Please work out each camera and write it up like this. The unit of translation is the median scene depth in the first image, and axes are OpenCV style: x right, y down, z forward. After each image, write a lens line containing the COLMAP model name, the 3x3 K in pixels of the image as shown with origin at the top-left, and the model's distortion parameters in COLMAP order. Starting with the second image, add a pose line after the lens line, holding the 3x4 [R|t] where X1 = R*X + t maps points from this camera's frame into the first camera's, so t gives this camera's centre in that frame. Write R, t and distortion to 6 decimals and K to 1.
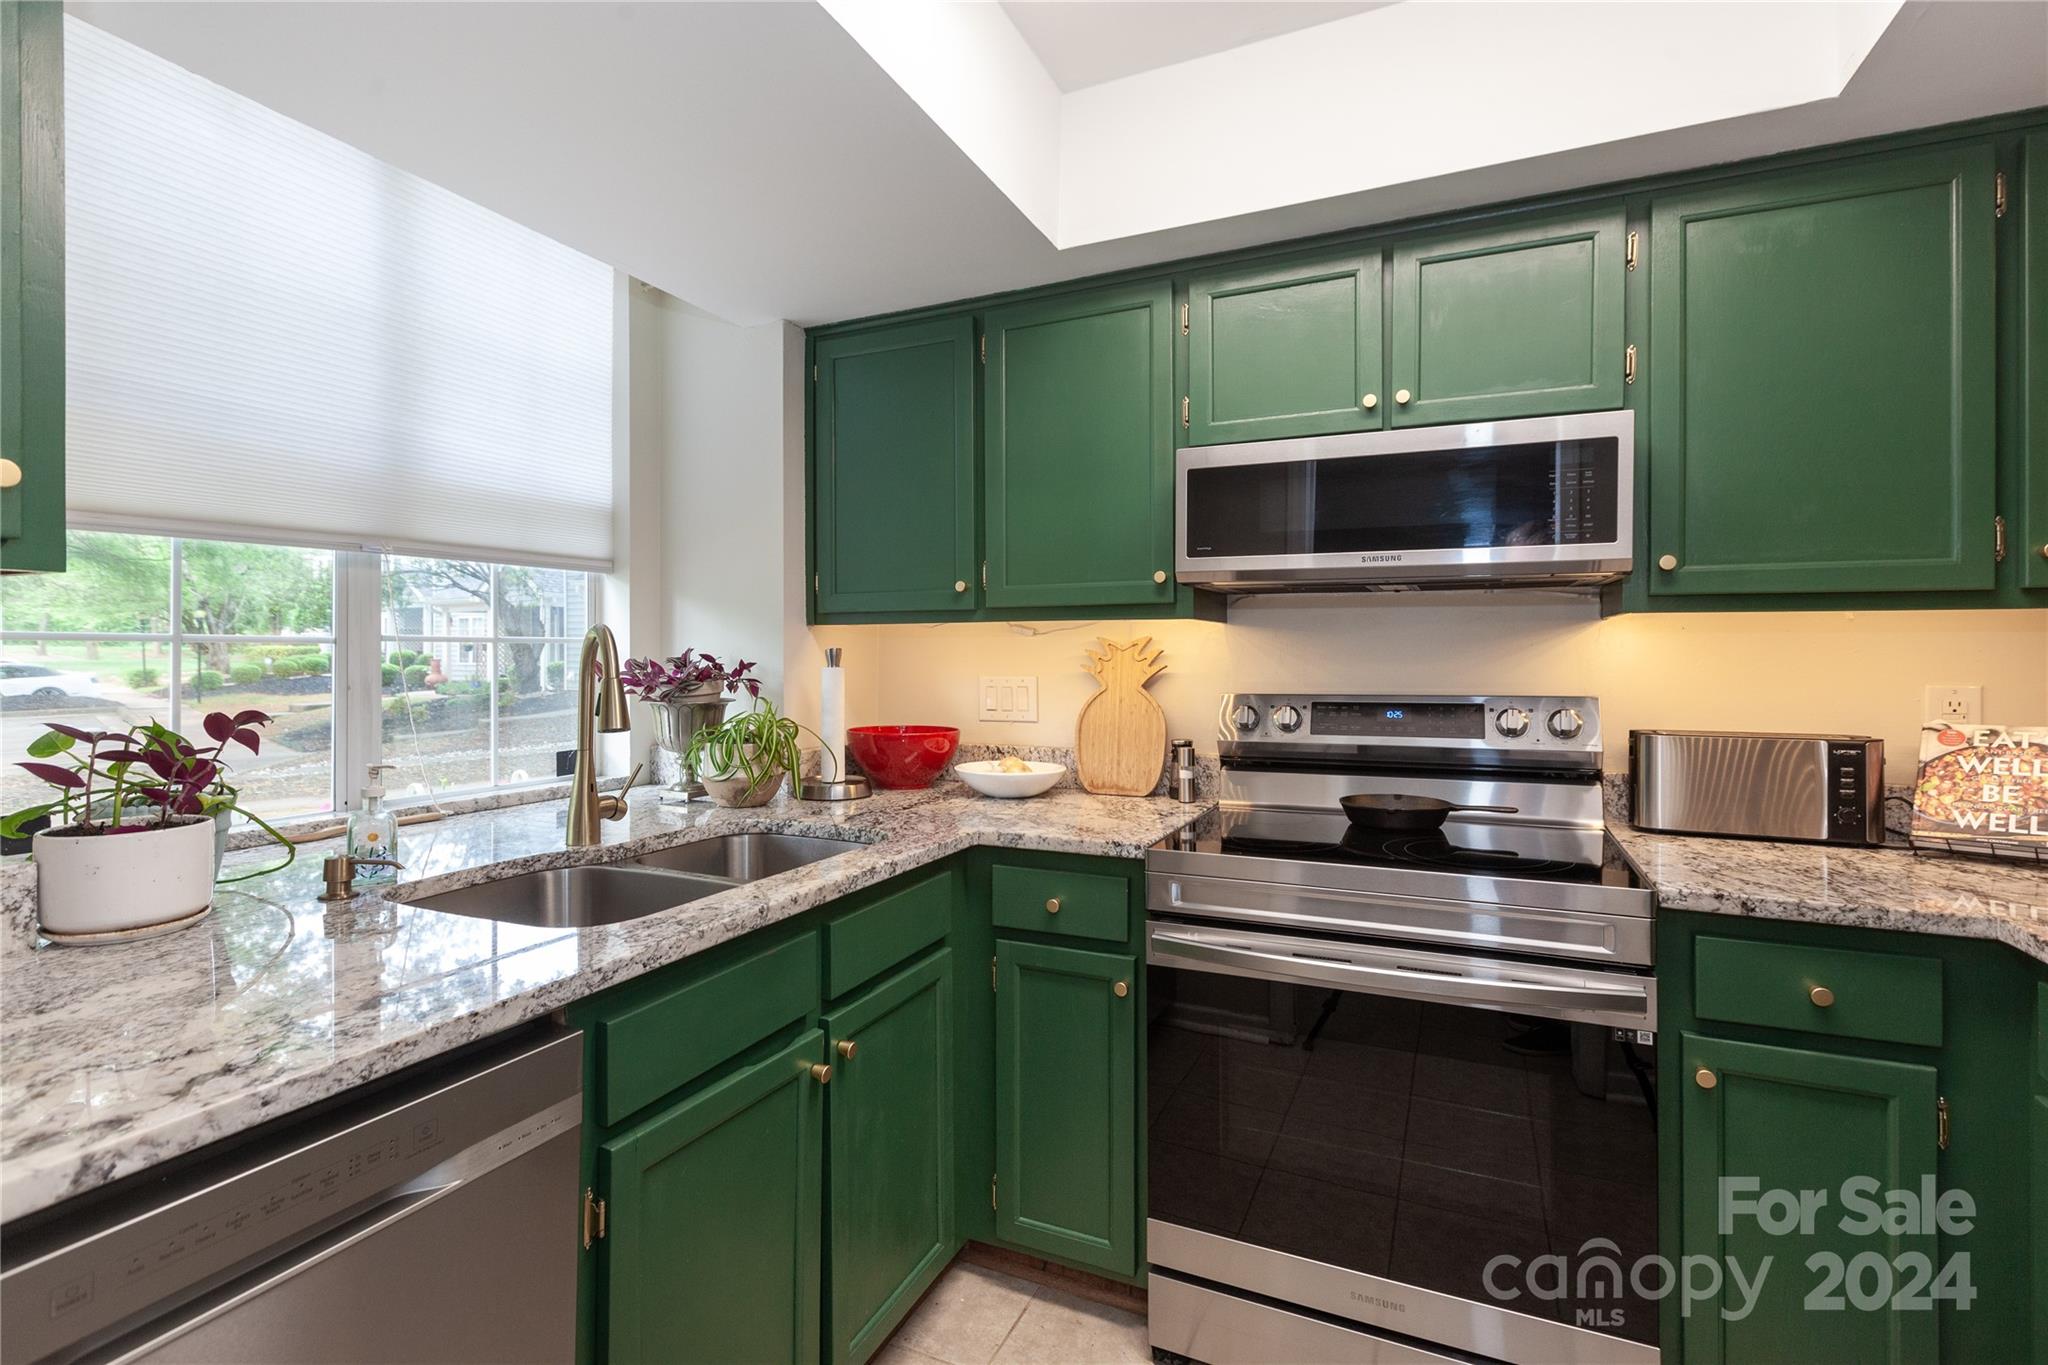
lens RADIAL K [[948.0, 0, 1027.3], [0, 948.0, 655.8], [0, 0, 1]] dist [-0.006632, 0.000237]
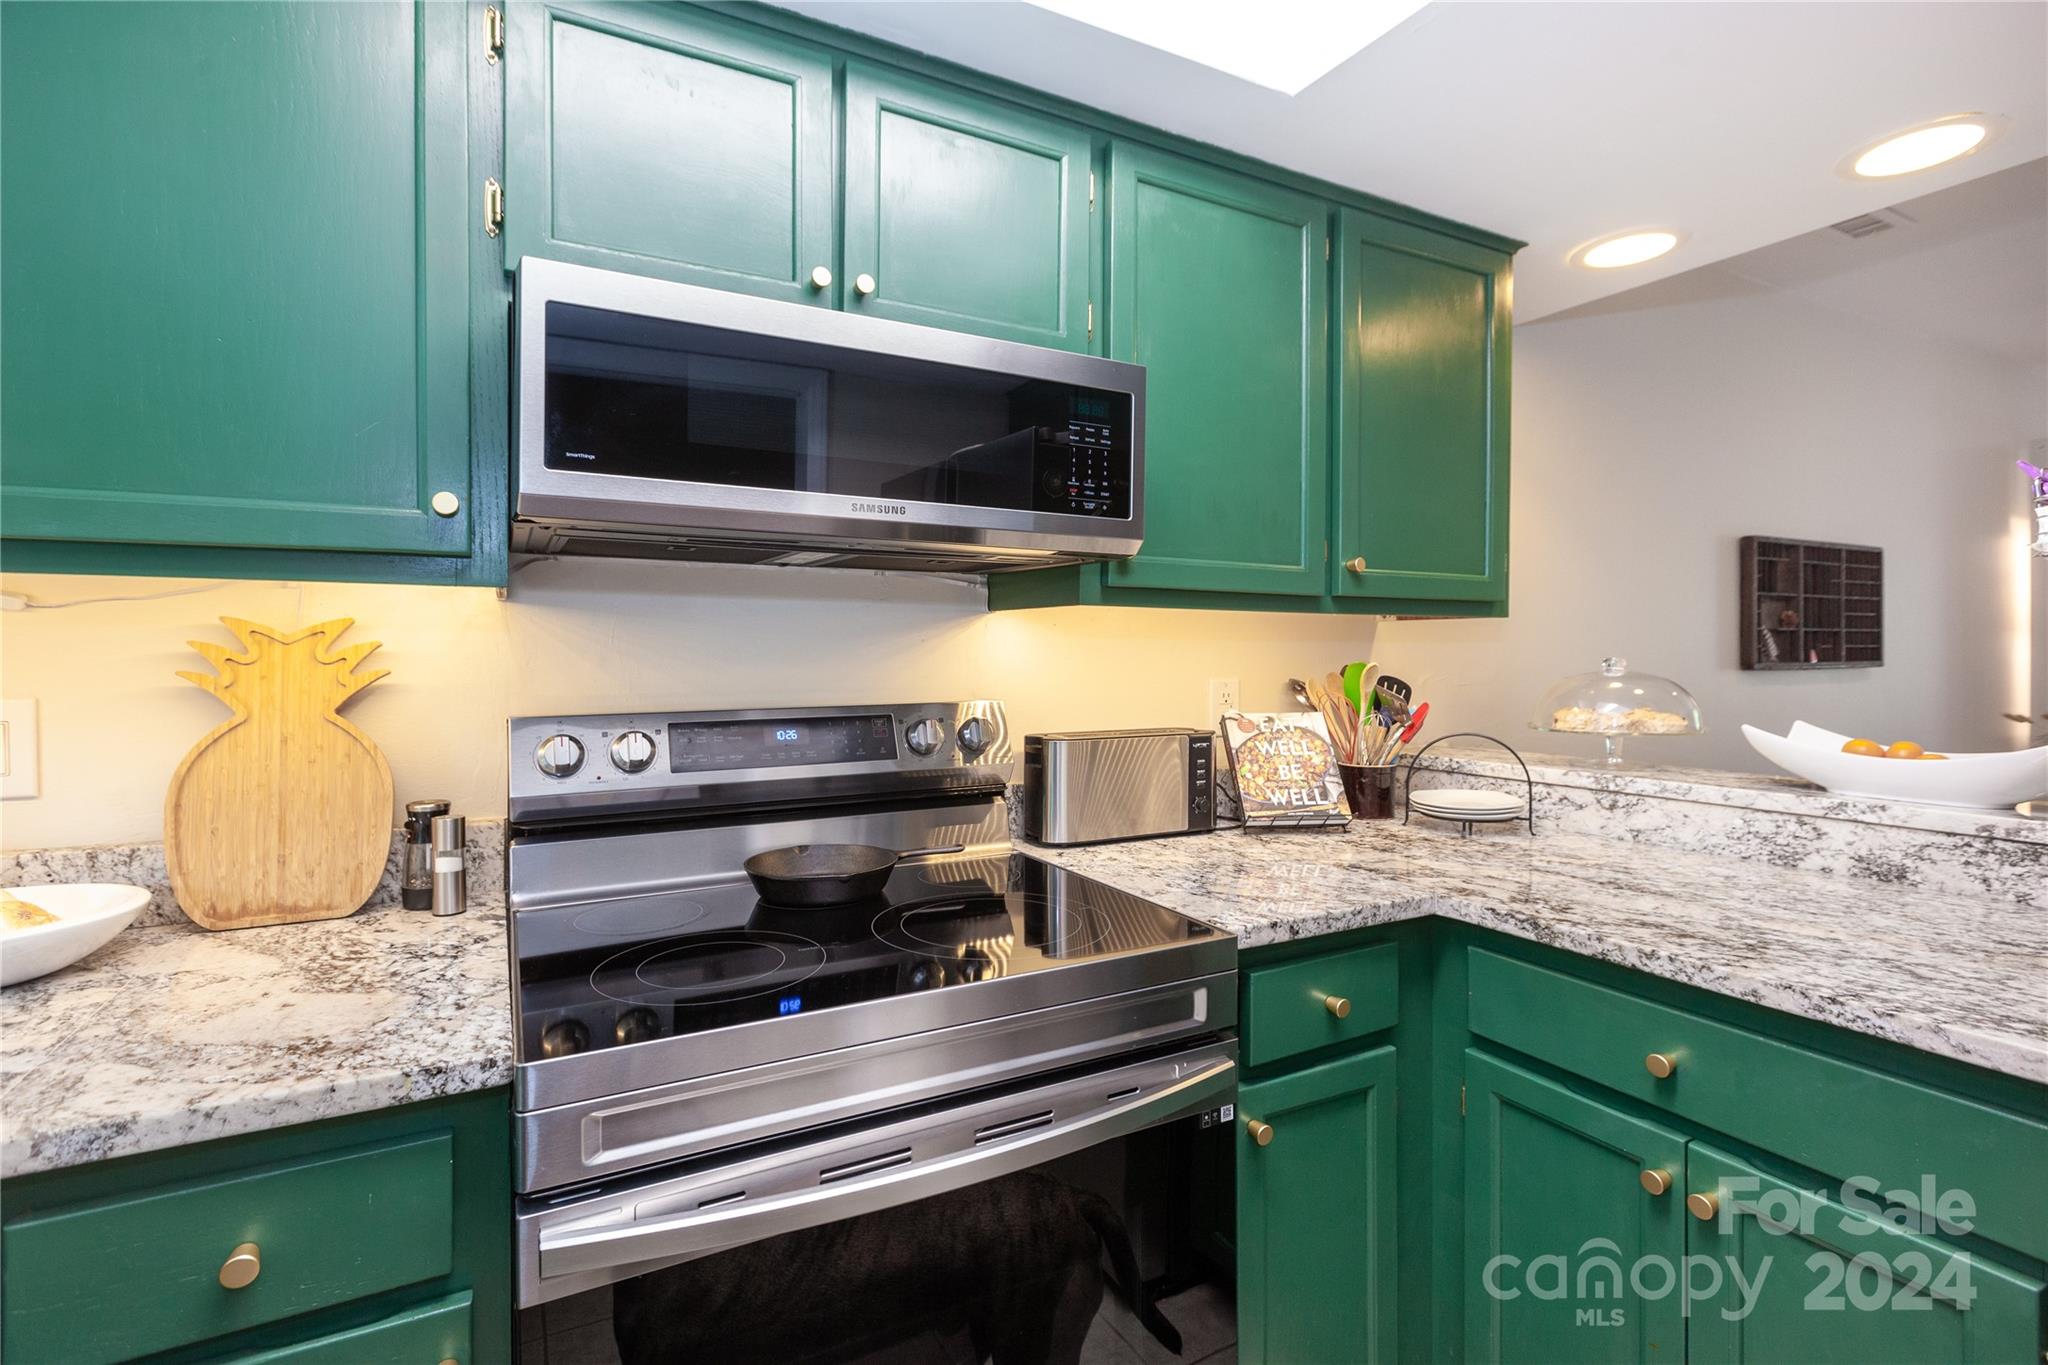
lens RADIAL K [[948.0, 0, 1027.3], [0, 948.0, 655.8], [0, 0, 1]] dist [-0.006632, 0.000237]
pose [[0.607483, -0.002388, 0.794329, -0.089834], [-0.000250, 0.999995, 0.003197, -0.001153], [-0.794333, -0.002140, 0.607479, 0.493822]]
